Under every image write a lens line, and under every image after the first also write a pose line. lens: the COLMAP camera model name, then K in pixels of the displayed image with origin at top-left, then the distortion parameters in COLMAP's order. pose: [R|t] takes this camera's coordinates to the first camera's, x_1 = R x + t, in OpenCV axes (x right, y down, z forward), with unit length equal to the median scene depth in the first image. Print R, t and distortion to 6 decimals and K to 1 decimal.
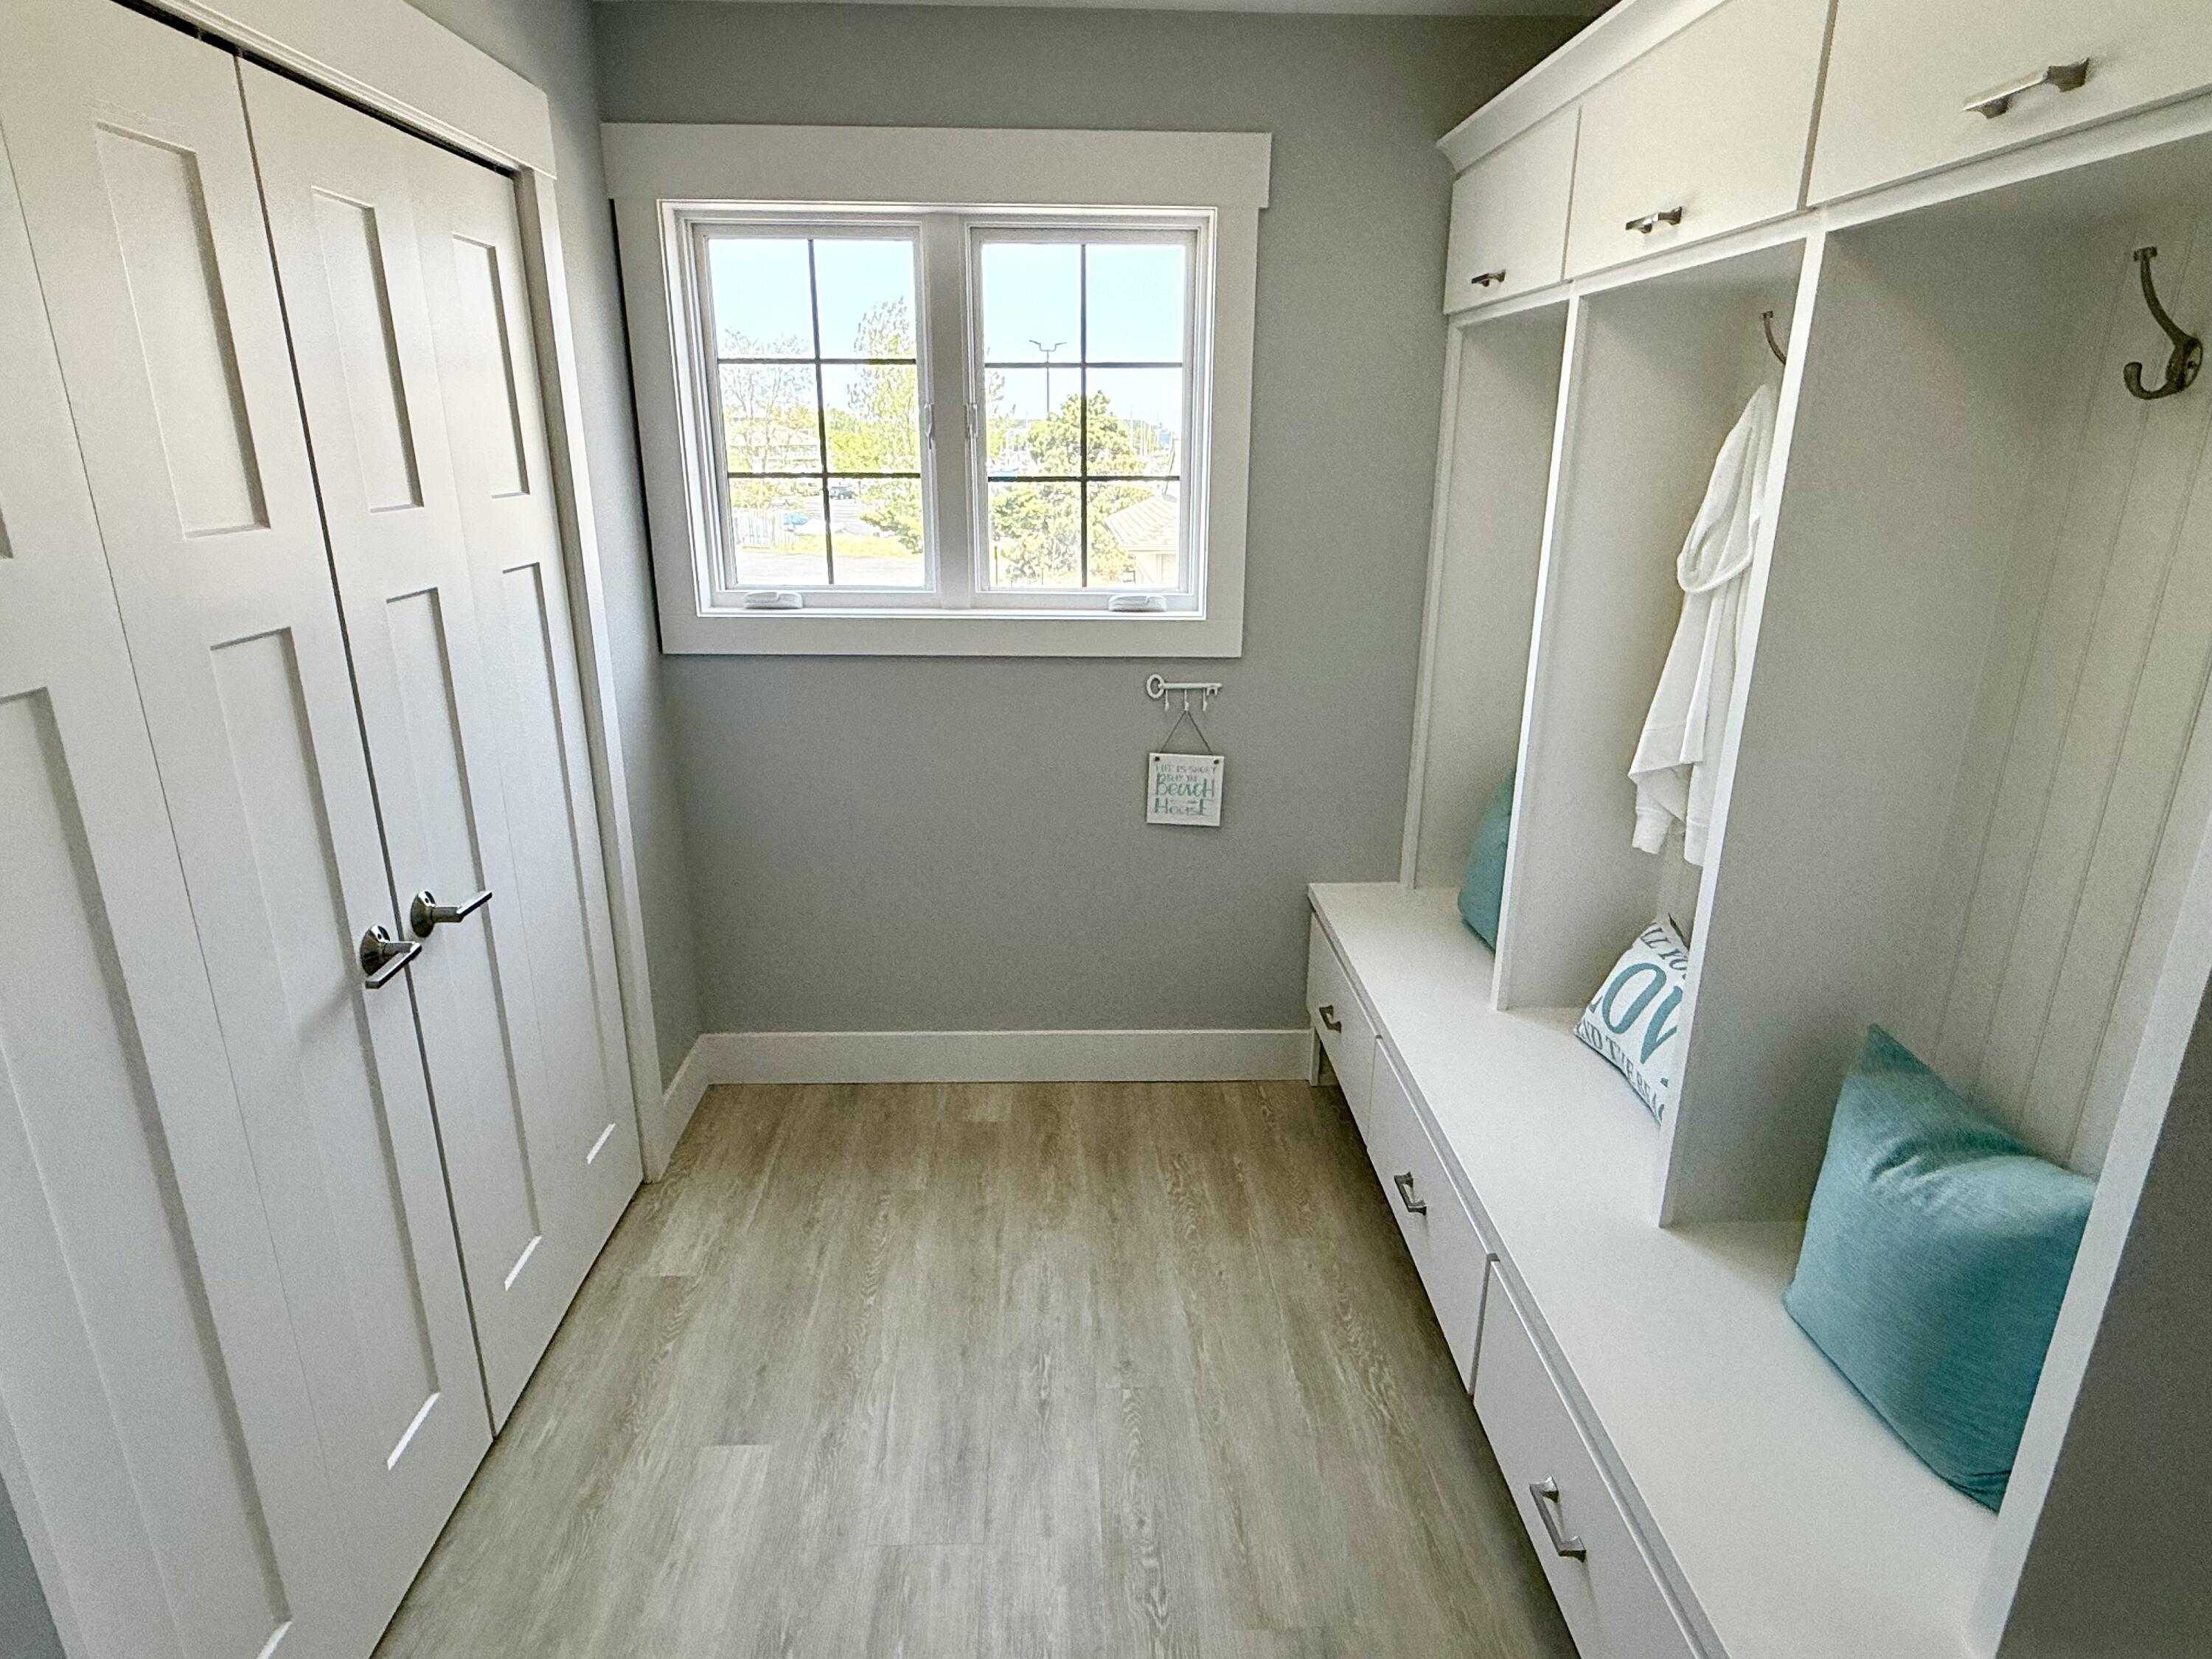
lens RADIAL K [[1230.8, 0, 1098.5], [0, 1230.8, 832.3], [0, 0, 1]] dist [0.002344, 0.000643]
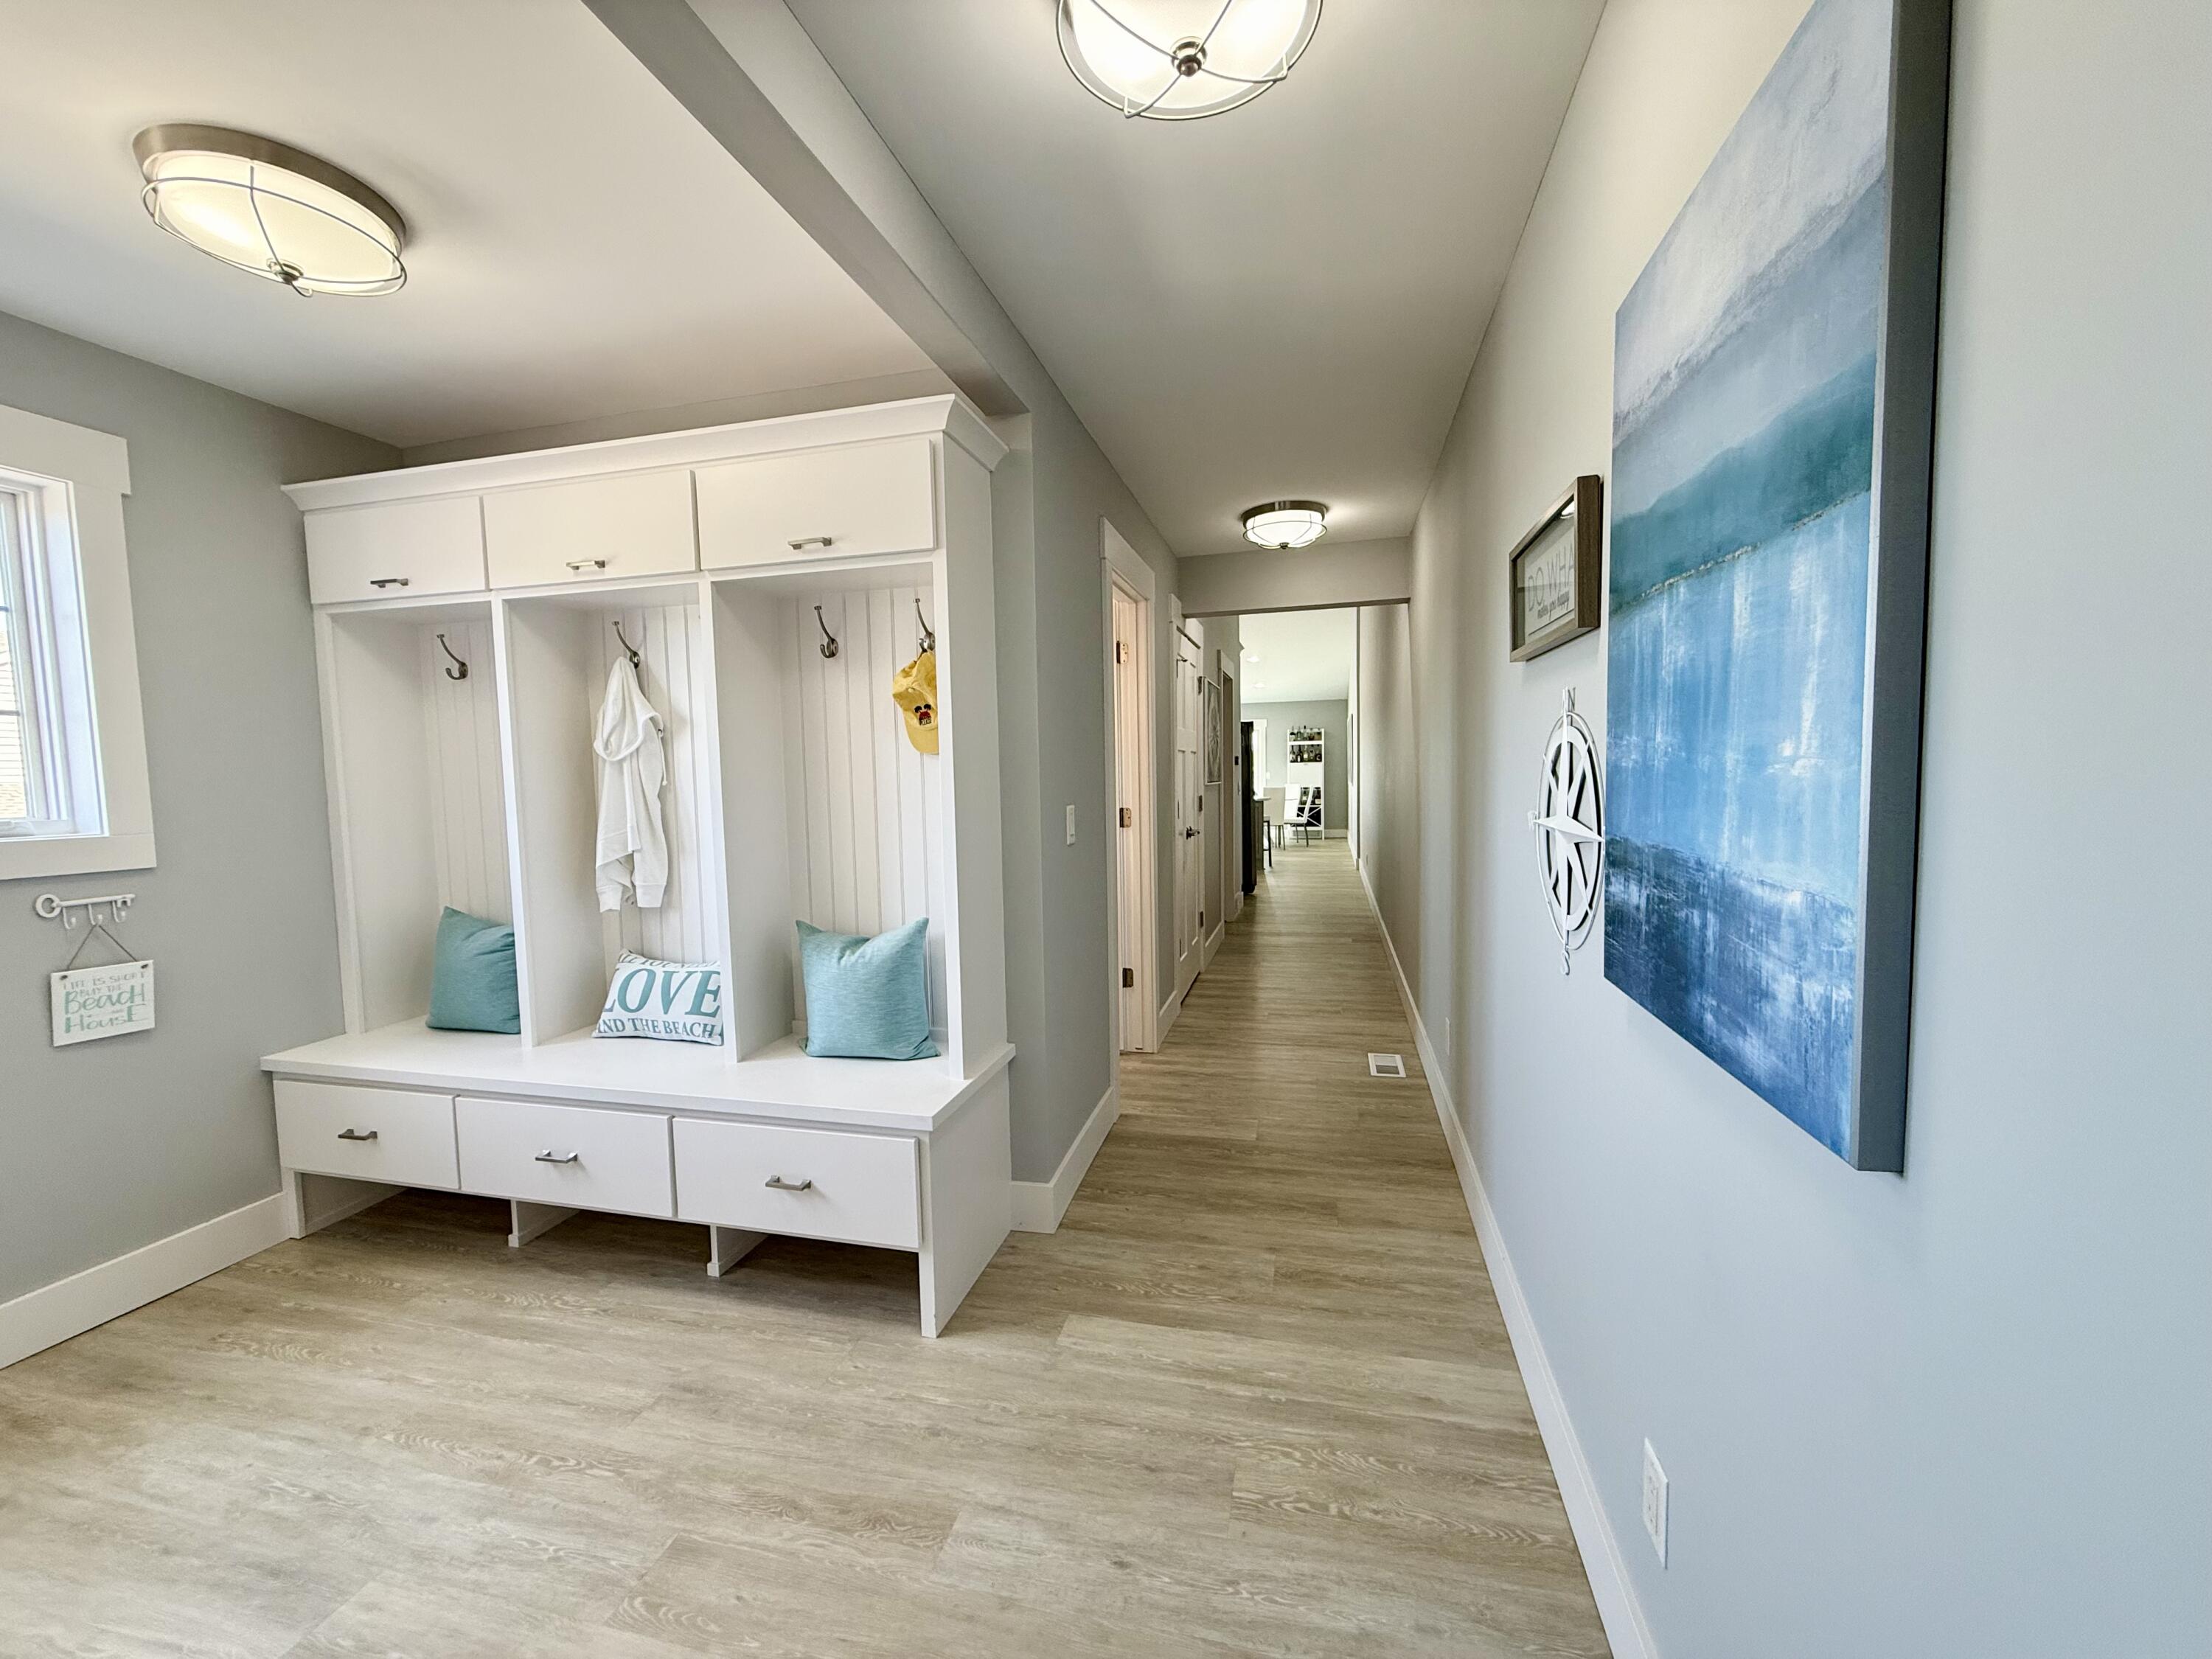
lens RADIAL K [[877.5, 0, 1098.0], [0, 877.5, 832.4], [0, 0, 1]] dist [-0.001606, 0.000449]
pose [[0.274224, -0.073412, 0.958860, -0.477301], [0.319855, 0.947277, -0.018950, 0.134115], [-0.906915, 0.311893, 0.283247, -0.001360]]
